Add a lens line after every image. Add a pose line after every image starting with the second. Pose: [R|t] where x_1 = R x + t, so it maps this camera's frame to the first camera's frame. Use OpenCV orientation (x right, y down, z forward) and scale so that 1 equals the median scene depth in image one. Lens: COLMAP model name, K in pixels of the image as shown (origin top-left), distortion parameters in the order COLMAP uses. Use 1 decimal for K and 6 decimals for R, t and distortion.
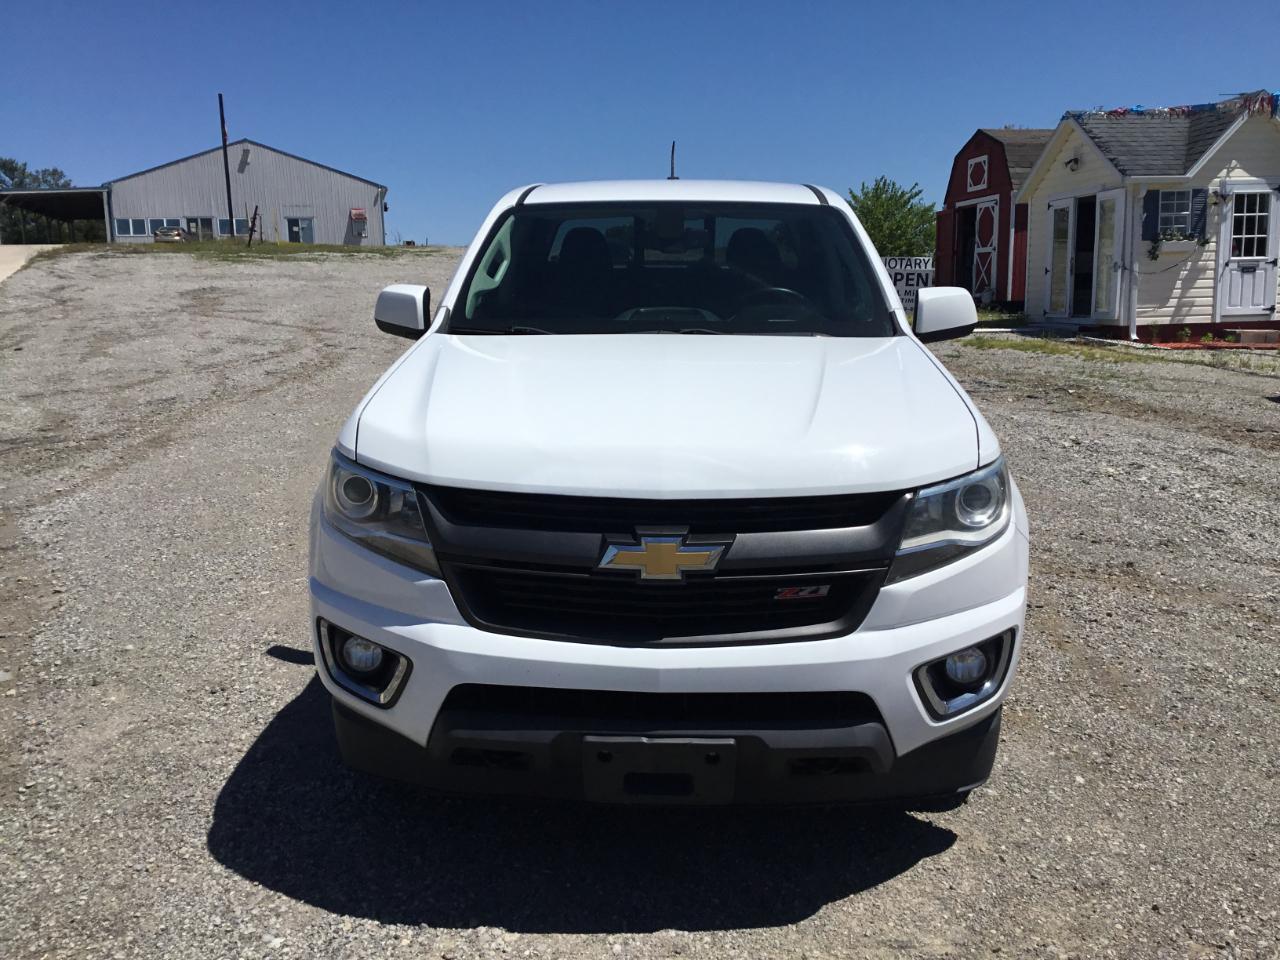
lens RADIAL K [[1165.1, 0, 638.1], [0, 1165.1, 488.4], [0, 0, 1]] dist [0.034203, 0.000000]
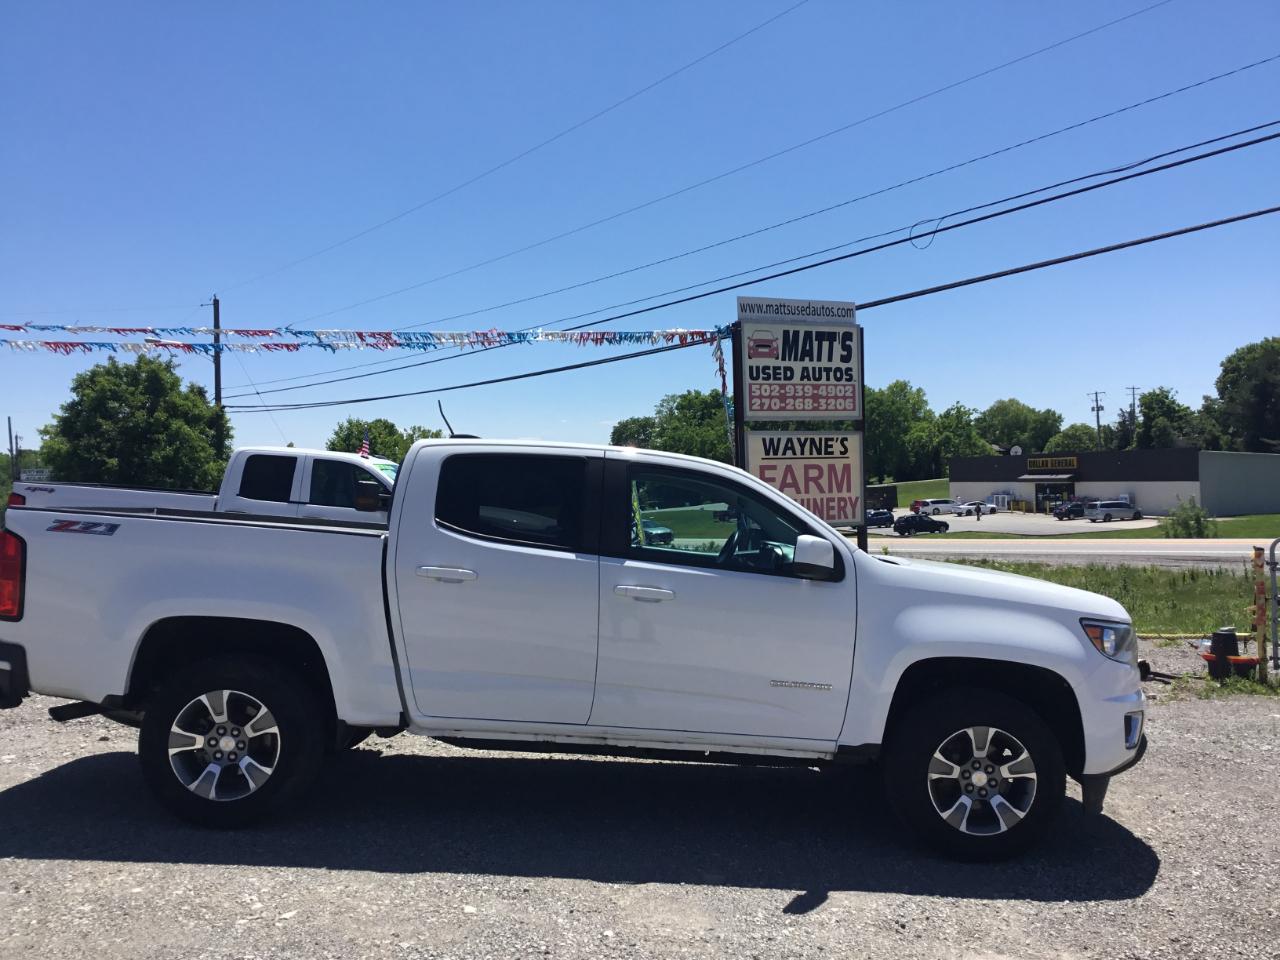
lens RADIAL K [[1165.1, 0, 631.3], [0, 1165.1, 487.7], [0, 0, 1]] dist [0.034203, 0.000000]
pose [[-0.050504, 0.013291, 0.998635, -2.082846], [0.183632, 0.982988, -0.003796, -0.370912], [-0.981697, 0.183190, -0.052085, 1.821350]]
